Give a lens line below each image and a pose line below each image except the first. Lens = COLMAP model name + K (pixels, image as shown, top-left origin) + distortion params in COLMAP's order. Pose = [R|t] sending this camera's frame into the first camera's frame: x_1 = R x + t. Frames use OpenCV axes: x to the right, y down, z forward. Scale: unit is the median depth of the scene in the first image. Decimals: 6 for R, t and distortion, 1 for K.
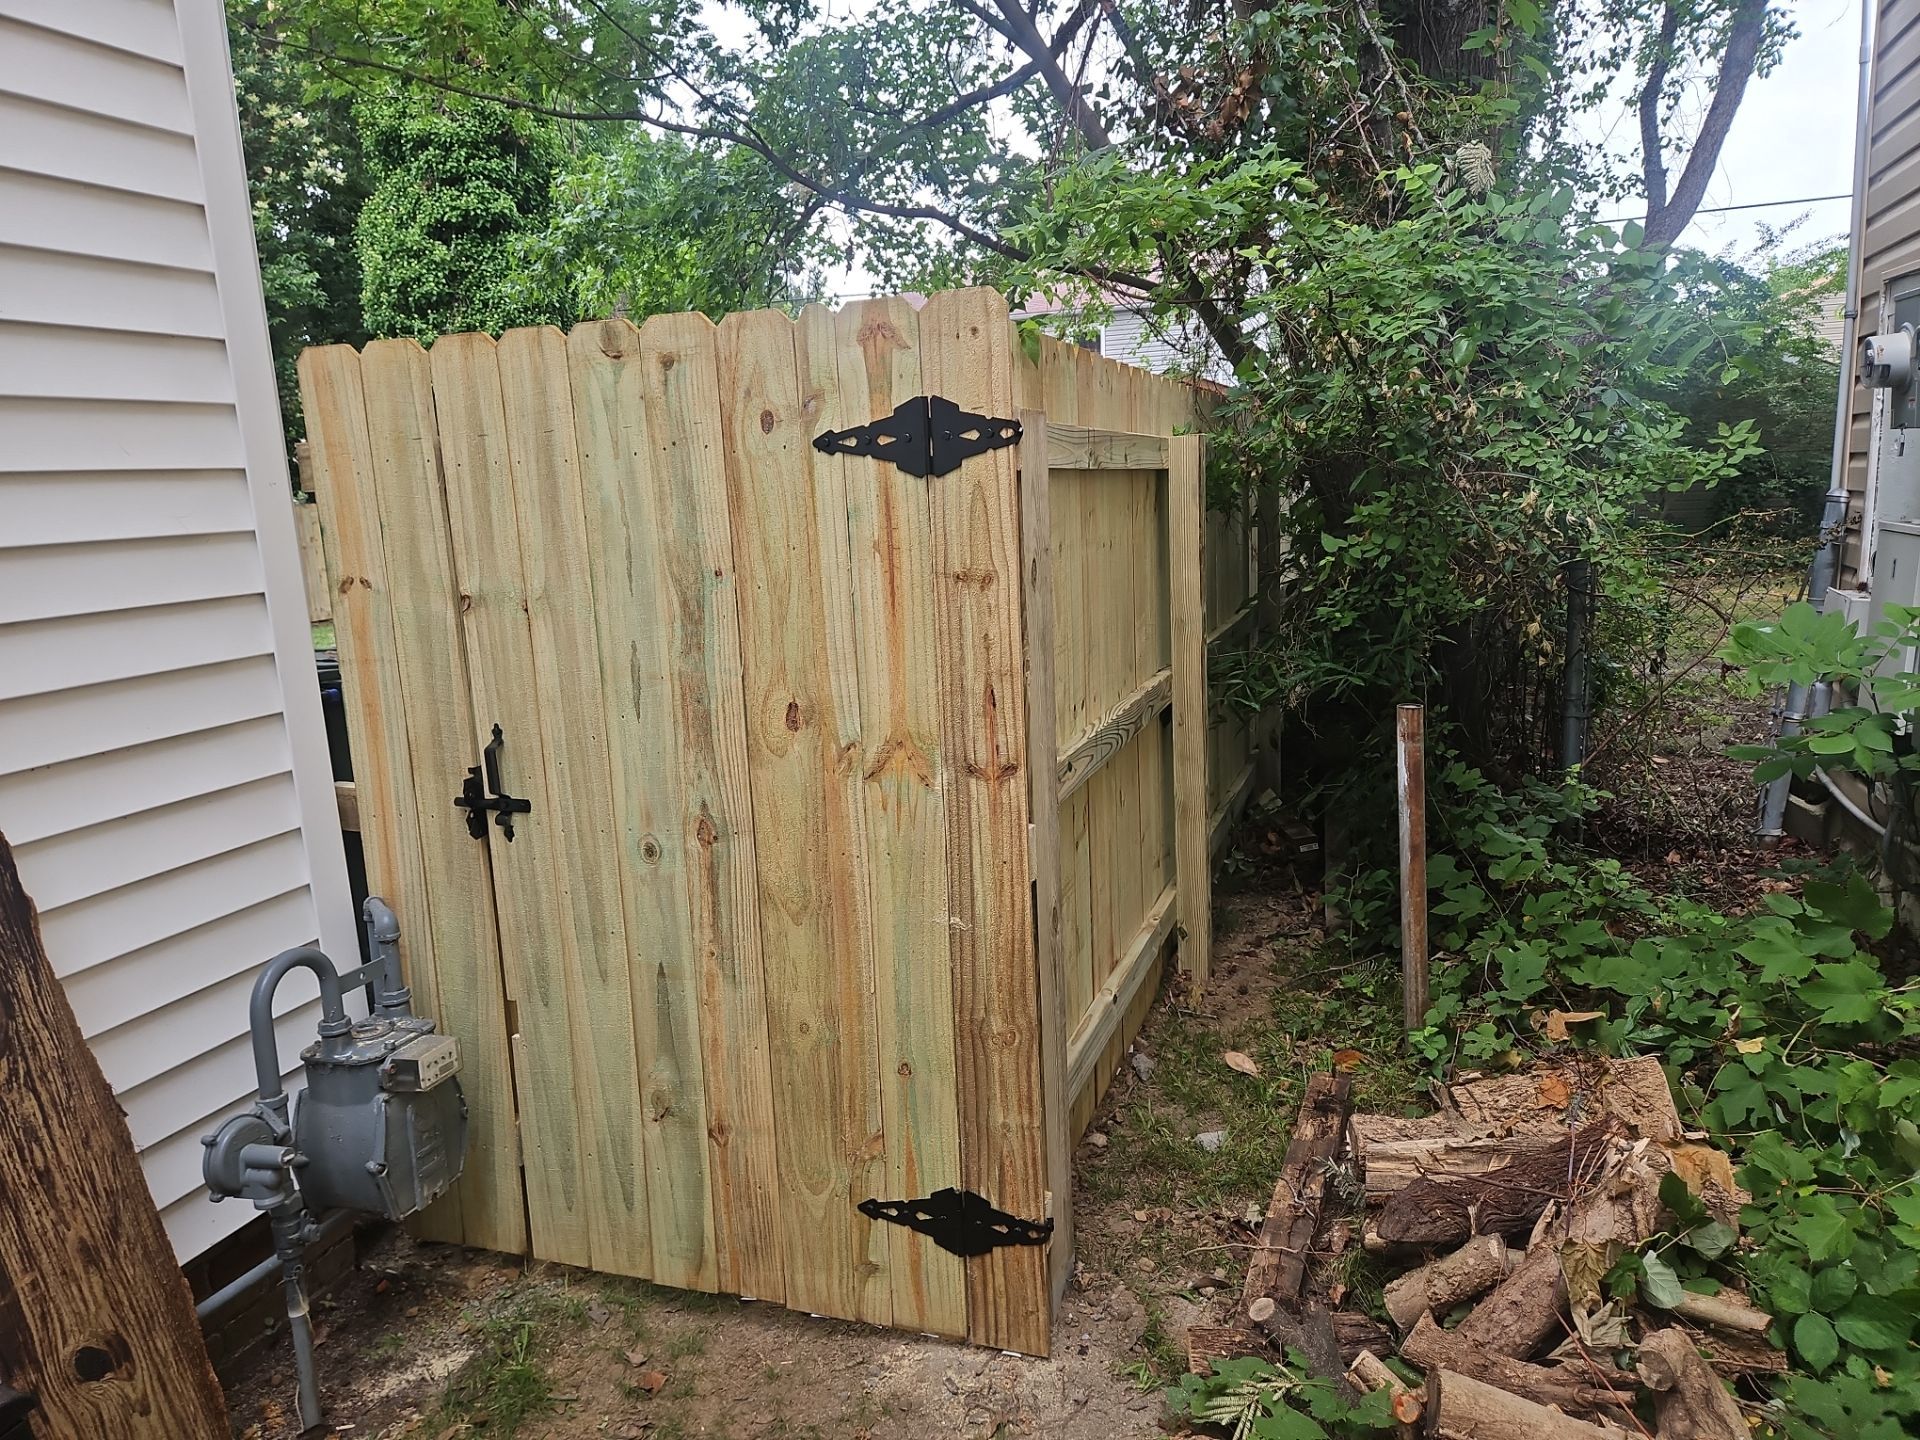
lens RADIAL K [[1282.5, 0, 967.2], [0, 1282.5, 716.0], [0, 0, 1]] dist [0.084841, -0.076931]
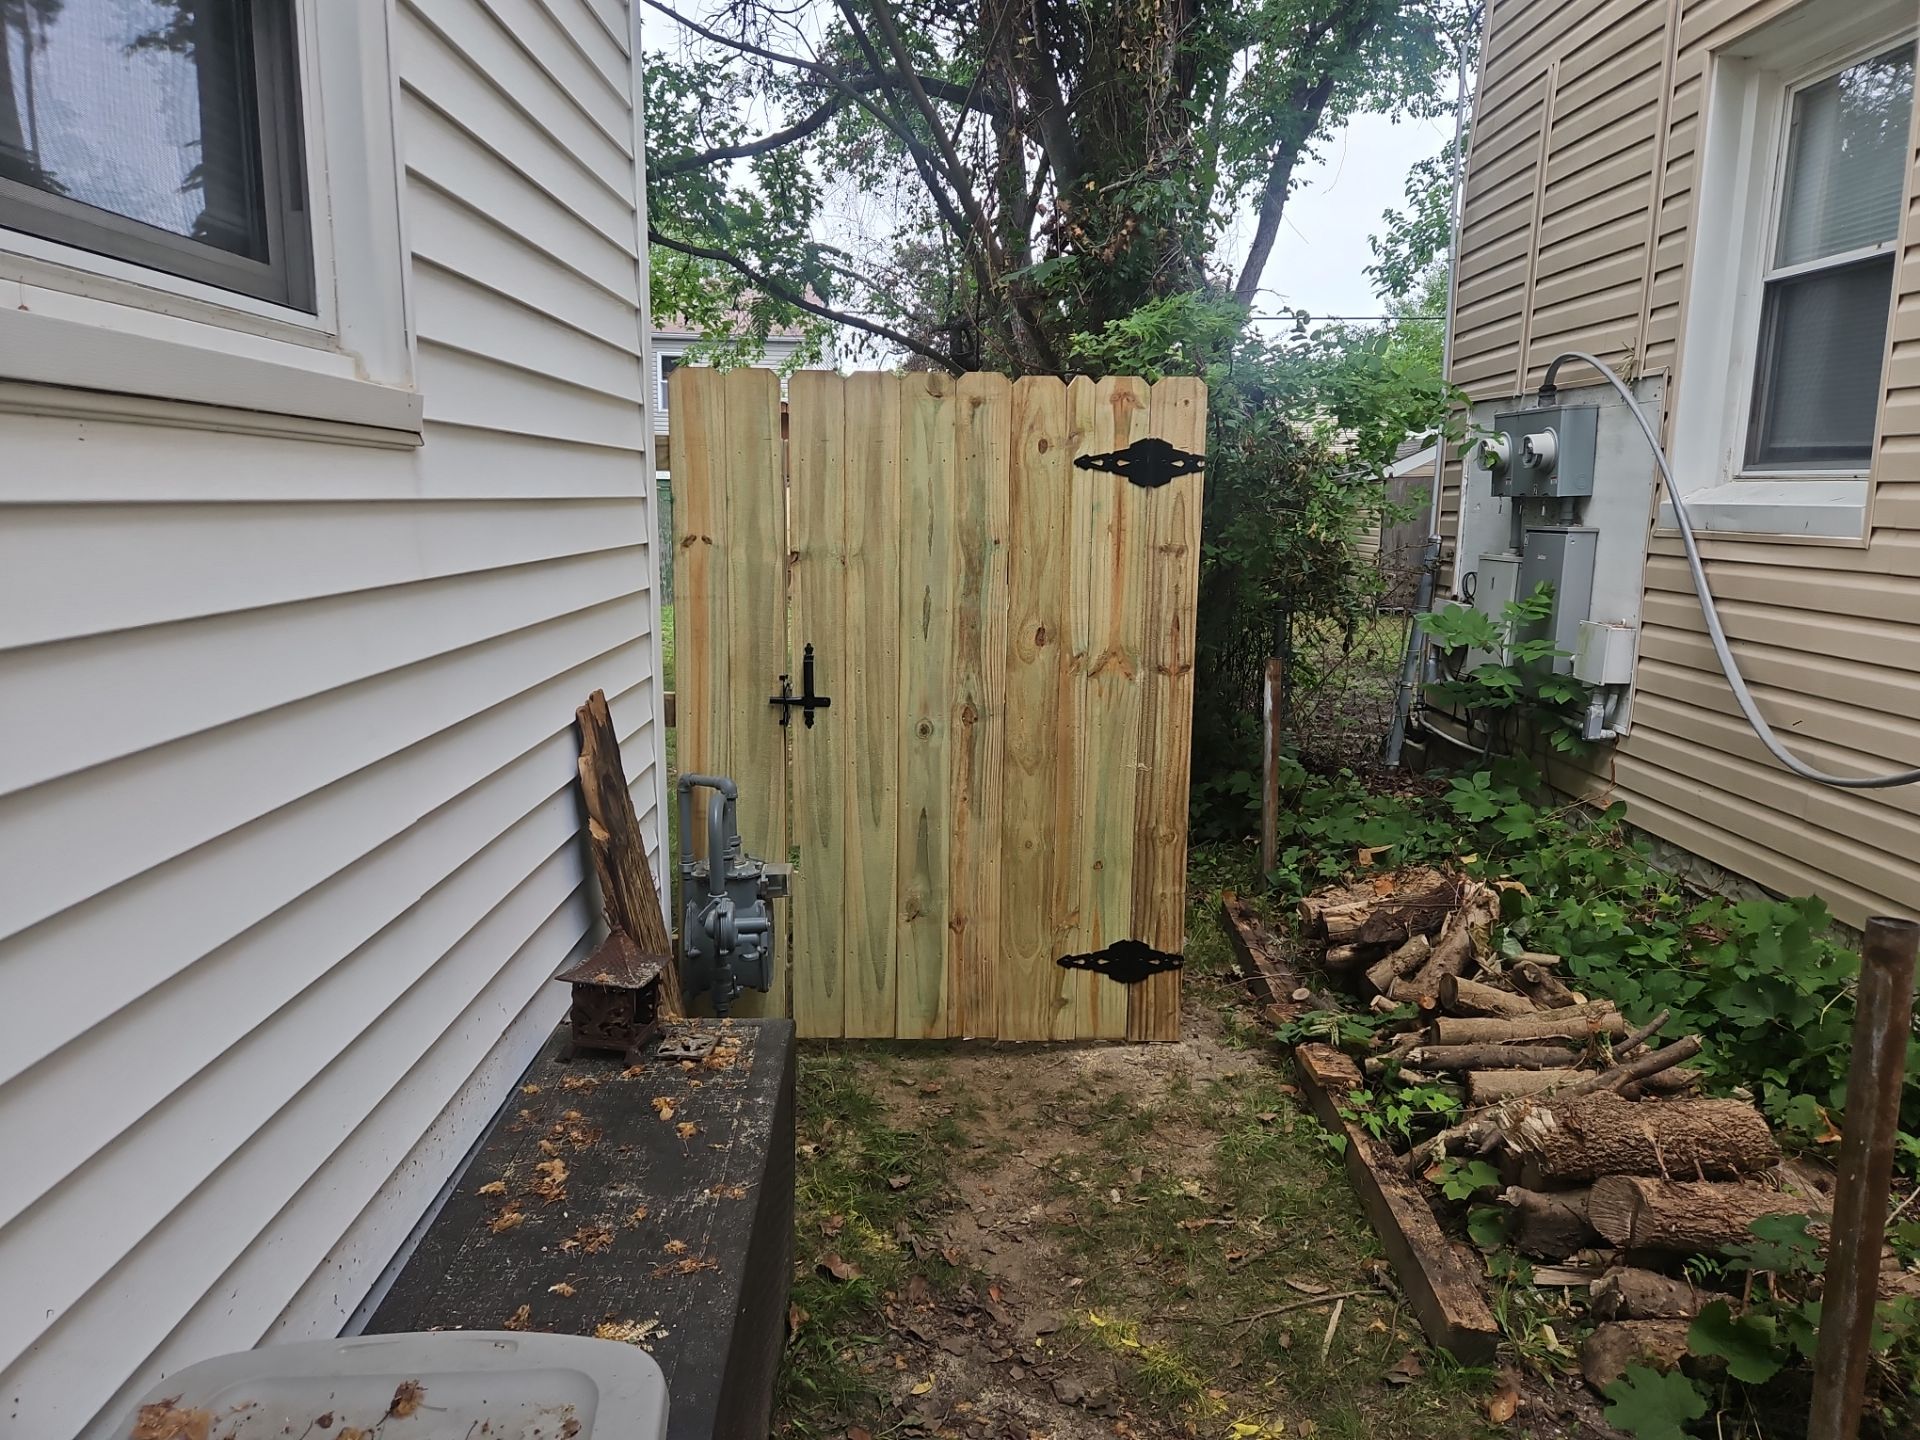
lens RADIAL K [[1282.5, 0, 967.2], [0, 1282.5, 716.0], [0, 0, 1]] dist [0.084841, -0.076931]
pose [[0.931488, -0.001421, 0.363768, -0.750738], [0.009518, 0.999745, -0.020465, 0.121868], [-0.363647, 0.022526, 0.931265, -0.388391]]
